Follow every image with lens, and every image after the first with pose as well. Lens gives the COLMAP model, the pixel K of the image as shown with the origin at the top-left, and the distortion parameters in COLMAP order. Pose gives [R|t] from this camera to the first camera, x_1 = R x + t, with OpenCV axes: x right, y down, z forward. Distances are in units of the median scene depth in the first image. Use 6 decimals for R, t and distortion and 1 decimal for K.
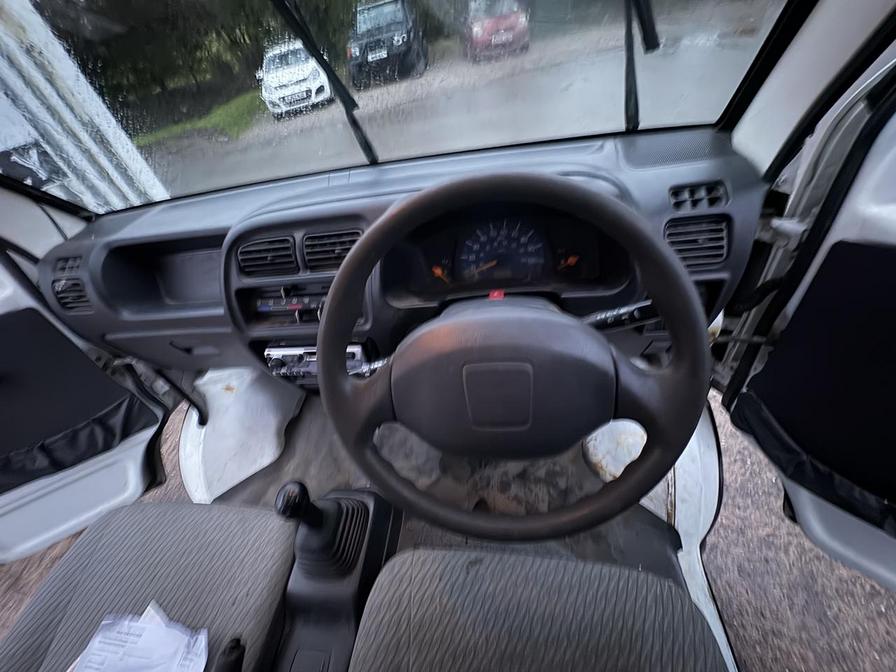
lens RADIAL K [[357.2, 0, 449.0], [0, 357.2, 337.2], [0, 0, 1]] dist [0.000255, -0.000167]
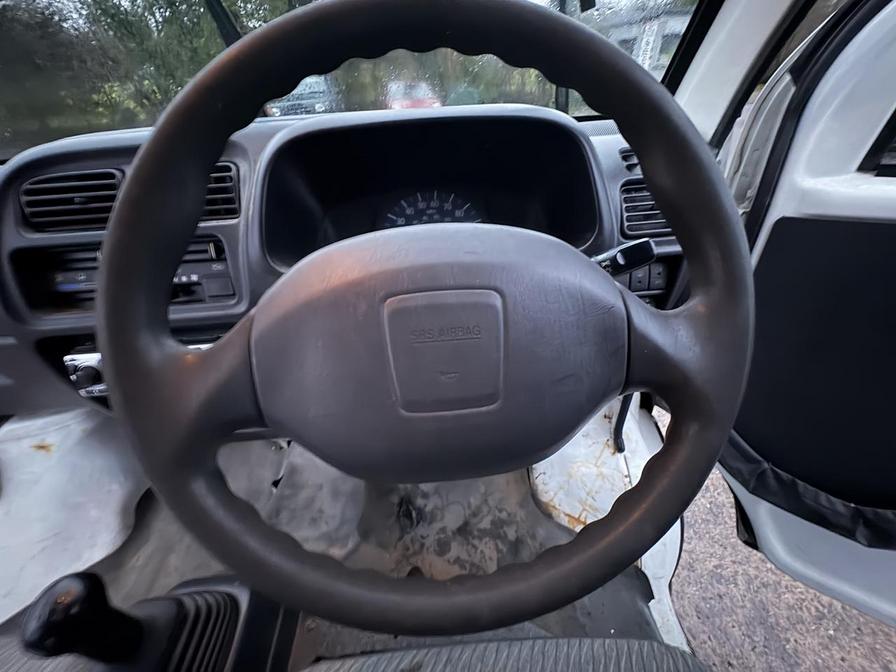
lens RADIAL K [[357.2, 0, 449.2], [0, 357.2, 337.8], [0, 0, 1]] dist [0.000255, -0.000167]
pose [[0.977888, -0.009260, 0.208925, 0.007930], [0.042199, 0.987207, -0.153761, 0.084454], [-0.204828, 0.159177, 0.965768, 0.161366]]
